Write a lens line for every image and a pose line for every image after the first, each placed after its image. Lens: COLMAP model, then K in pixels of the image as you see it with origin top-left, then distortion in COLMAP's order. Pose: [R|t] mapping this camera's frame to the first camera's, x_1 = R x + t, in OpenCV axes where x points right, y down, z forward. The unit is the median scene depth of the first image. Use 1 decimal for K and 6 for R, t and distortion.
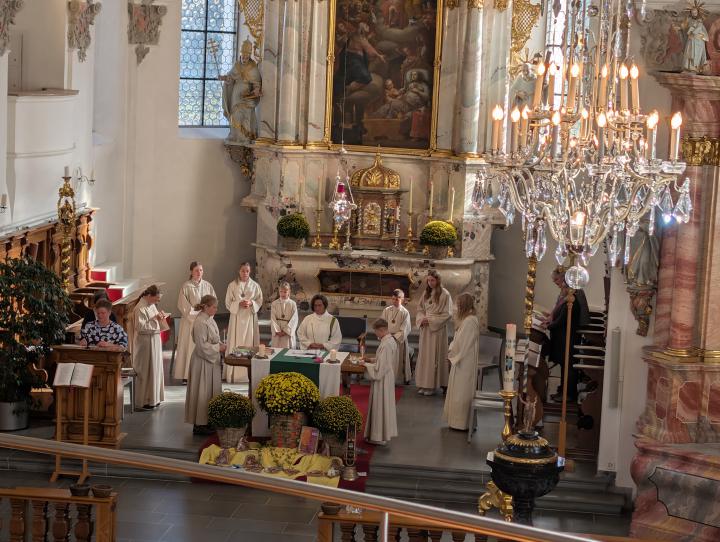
lens RADIAL K [[528.3, 0, 360.4], [0, 528.3, 273.9], [0, 0, 1]] dist [-0.000242, -0.002655]
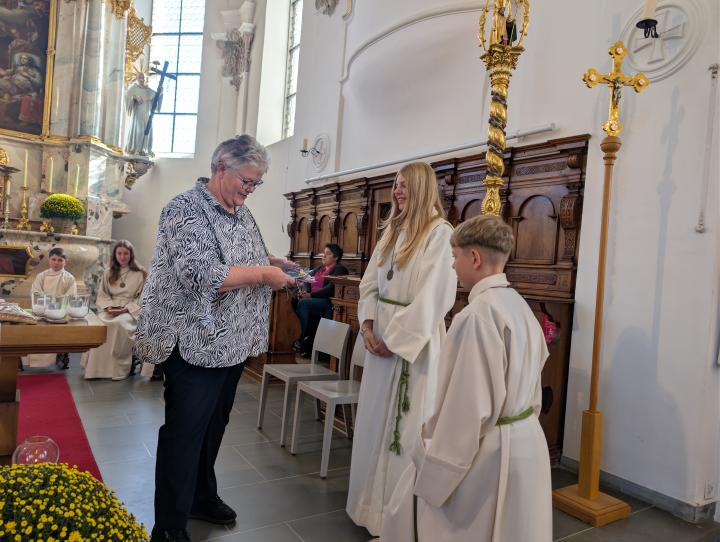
lens RADIAL K [[528.3, 0, 360.4], [0, 528.3, 273.9], [0, 0, 1]] dist [-0.000242, -0.002655]
pose [[0.799859, 0.001426, 0.600186, 0.011994], [-0.033617, 0.998534, 0.042429, -0.033116], [-0.599245, -0.054114, 0.798734, -0.200075]]
